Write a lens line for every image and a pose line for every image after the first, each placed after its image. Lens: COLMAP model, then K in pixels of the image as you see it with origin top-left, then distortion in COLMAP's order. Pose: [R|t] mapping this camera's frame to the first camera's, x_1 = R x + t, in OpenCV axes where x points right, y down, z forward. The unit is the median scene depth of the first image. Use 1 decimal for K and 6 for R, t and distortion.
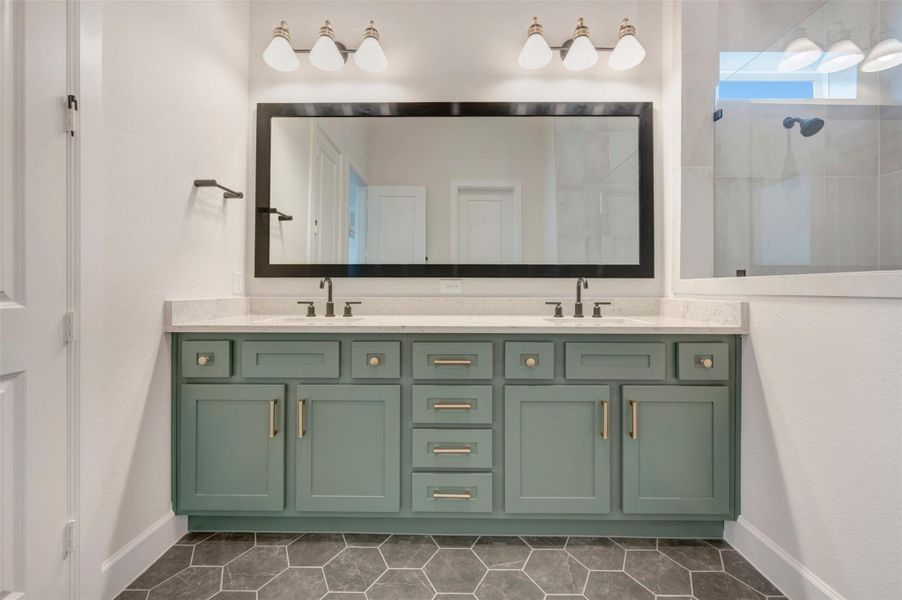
lens RADIAL K [[361.6, 0, 456.0], [0, 361.6, 286.7], [0, 0, 1]] dist [-0.001449, -0.000084]
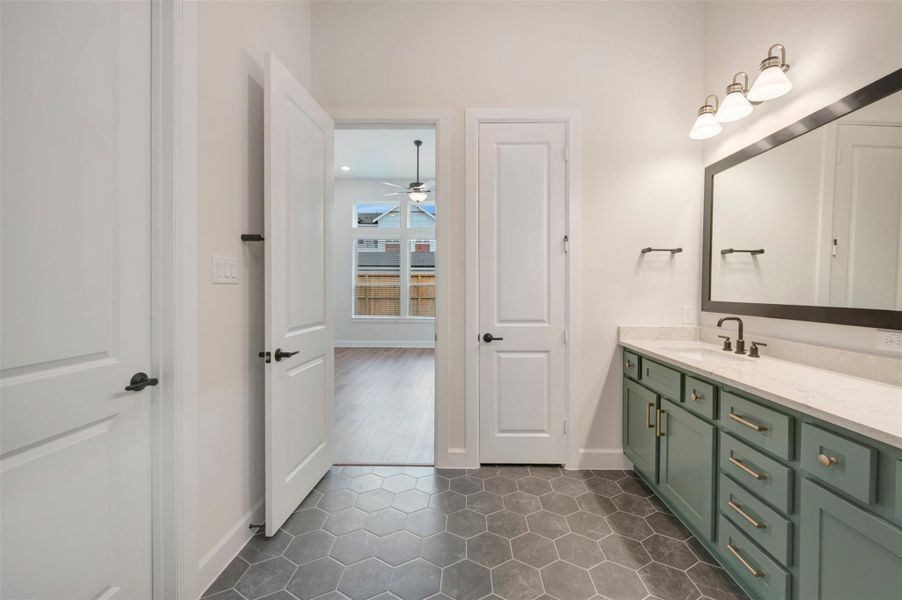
lens RADIAL K [[356.9, 0, 452.2], [0, 356.9, 290.6], [0, 0, 1]] dist [0.000120, 0.000178]
pose [[-0.029453, 0.002321, -0.999563, 0.830901], [0.002470, 0.999994, 0.002250, -0.122427], [0.999563, -0.002402, -0.029459, 0.225478]]
